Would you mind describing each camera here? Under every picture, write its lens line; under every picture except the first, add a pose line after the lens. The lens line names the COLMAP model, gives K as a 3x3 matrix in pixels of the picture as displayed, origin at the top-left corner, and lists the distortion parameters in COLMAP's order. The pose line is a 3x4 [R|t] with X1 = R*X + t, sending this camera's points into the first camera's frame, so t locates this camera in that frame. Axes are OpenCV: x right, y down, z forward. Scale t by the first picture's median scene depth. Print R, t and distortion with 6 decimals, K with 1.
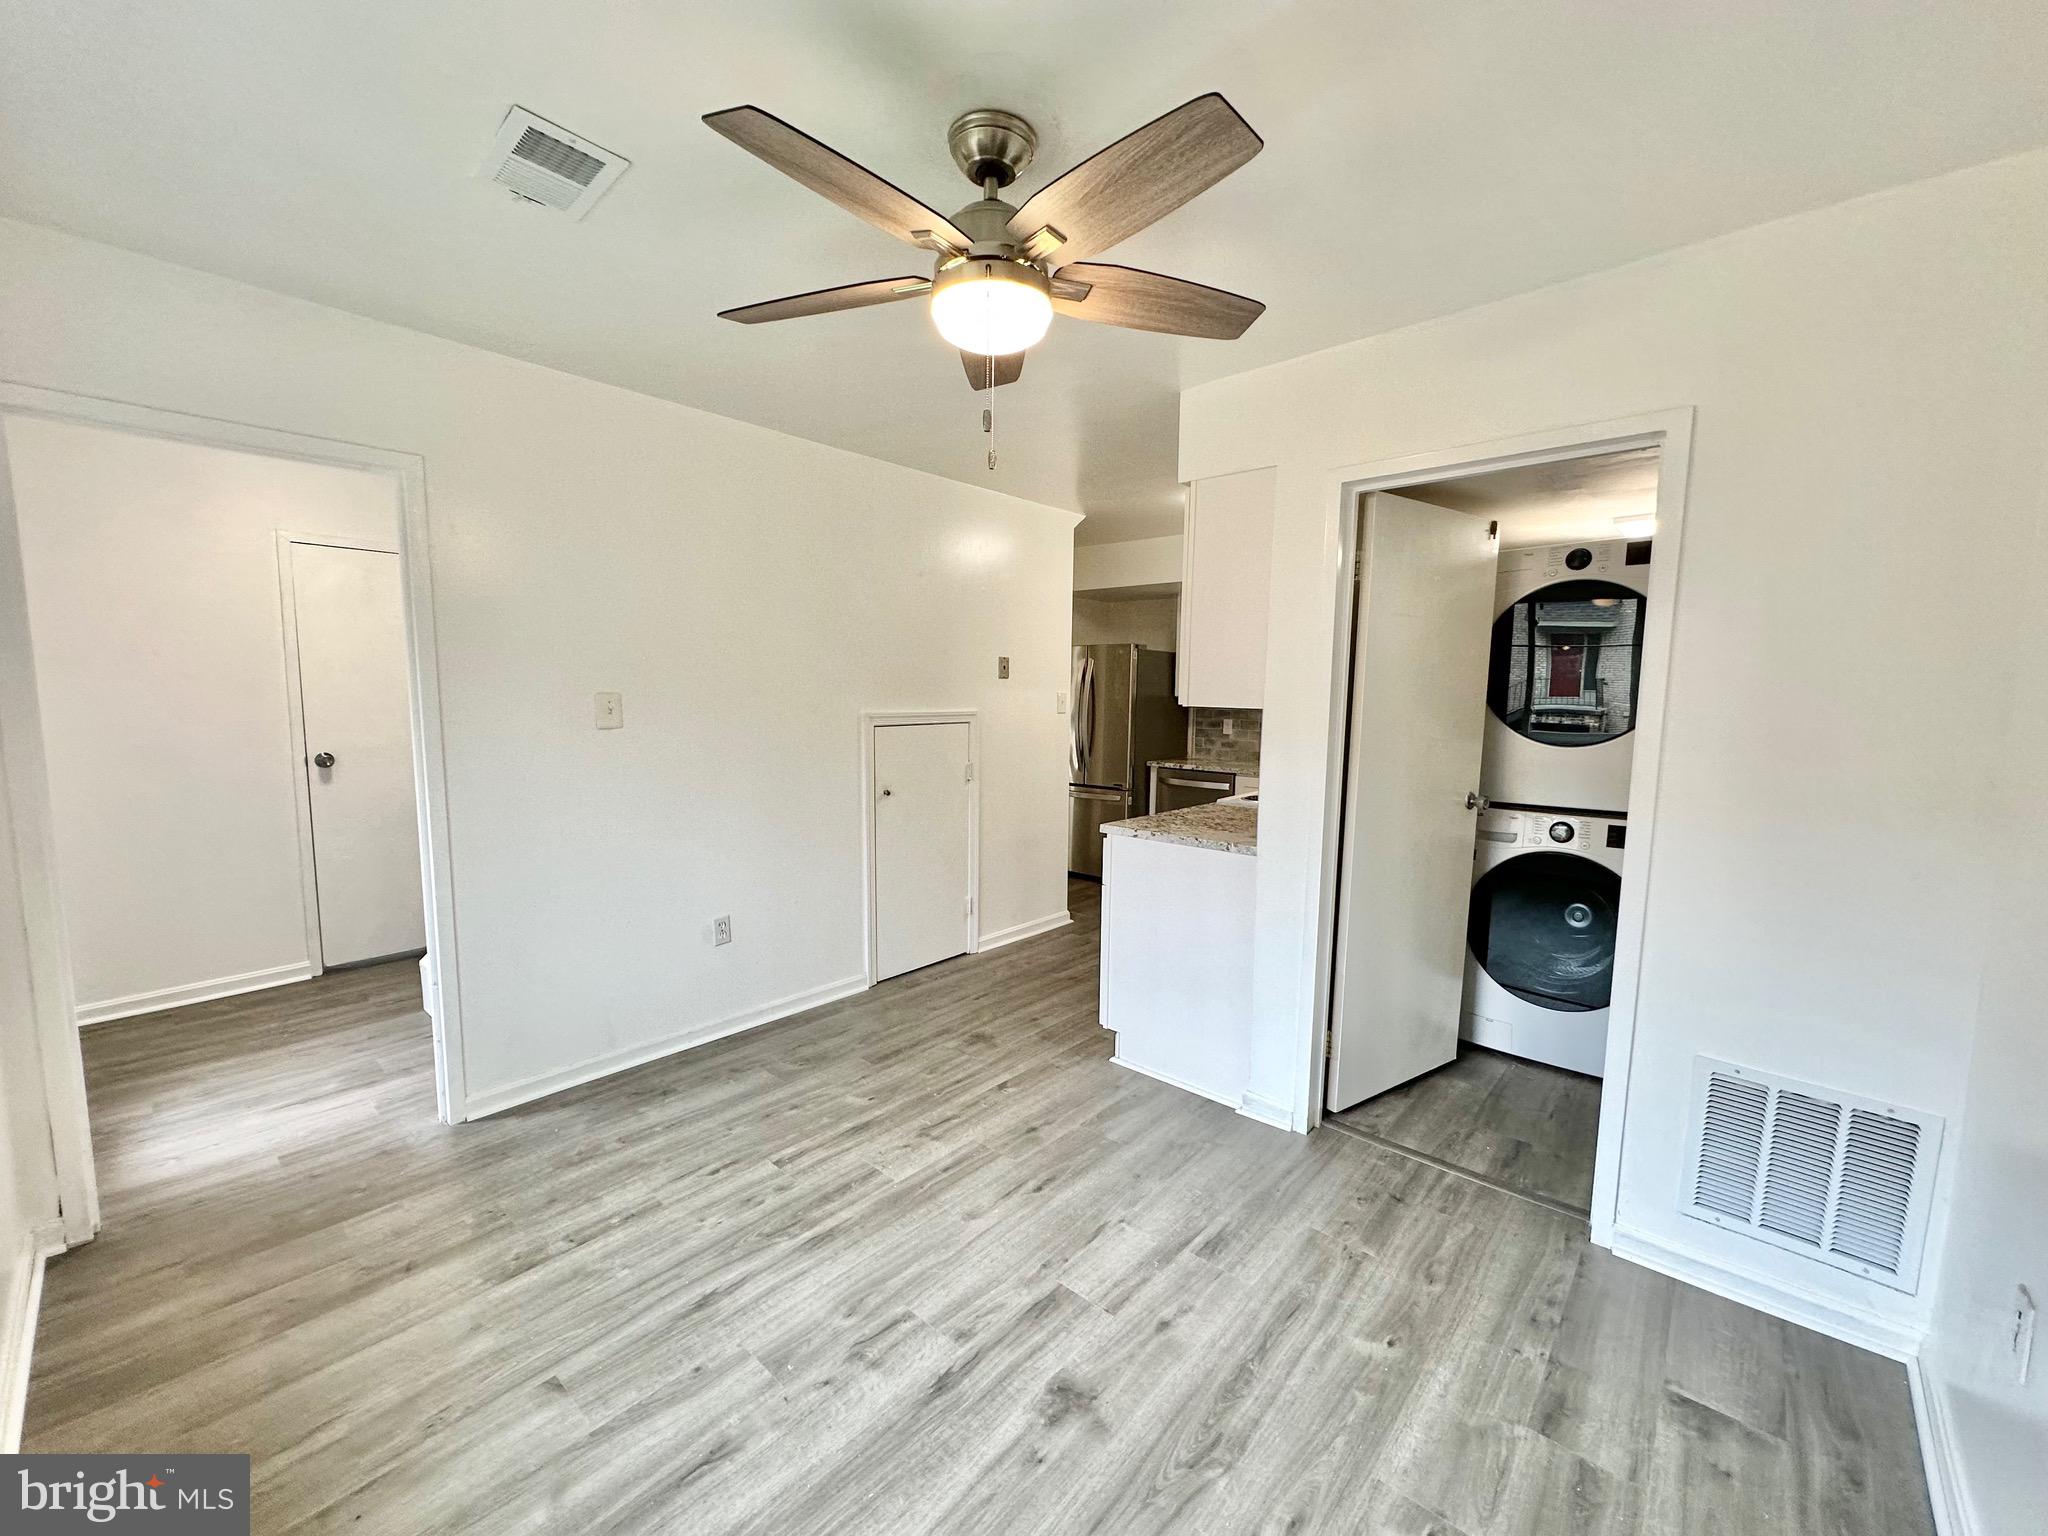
lens RADIAL K [[814.8, 0, 1026.4], [0, 814.8, 771.6], [0, 0, 1]] dist [-0.002019, 0.000345]
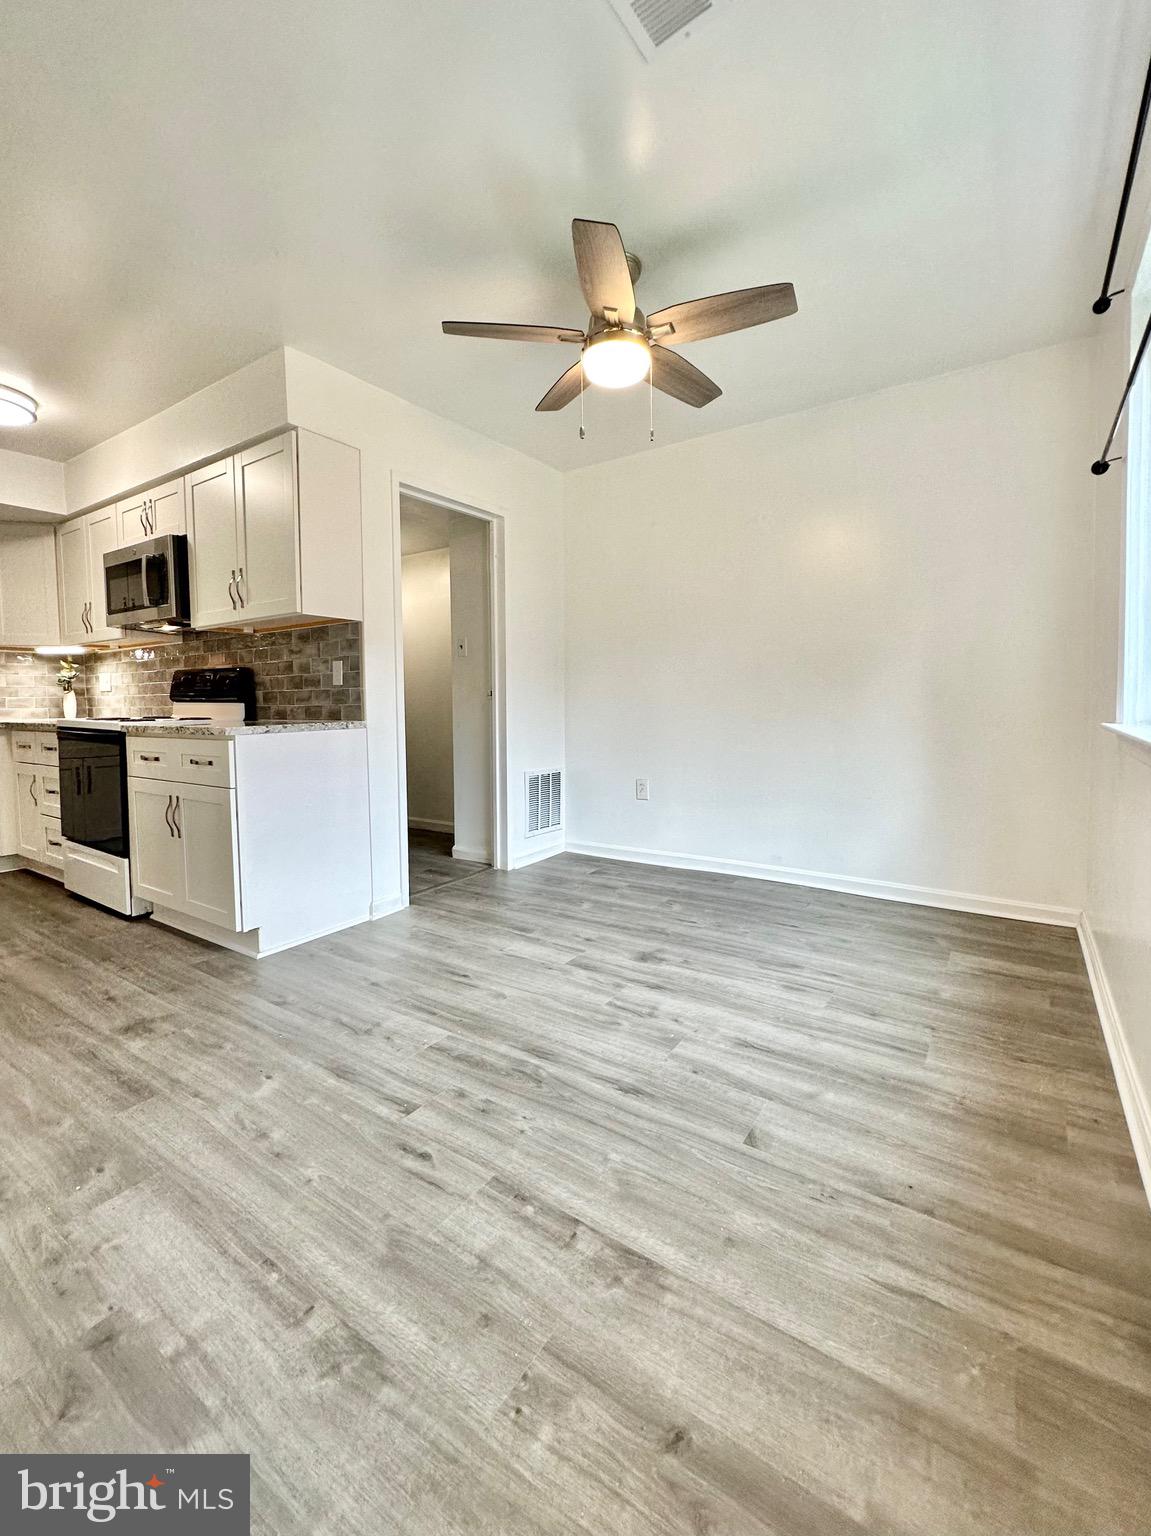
lens RADIAL K [[649.8, 0, 571.8], [0, 649.8, 731.4], [0, 0, 1]] dist [-0.000064, 0.000852]
pose [[-0.127321, -0.060376, 0.990022, -1.050036], [0.110576, 0.991060, 0.074659, 0.078671], [-0.985679, 0.118978, -0.119507, 0.962403]]
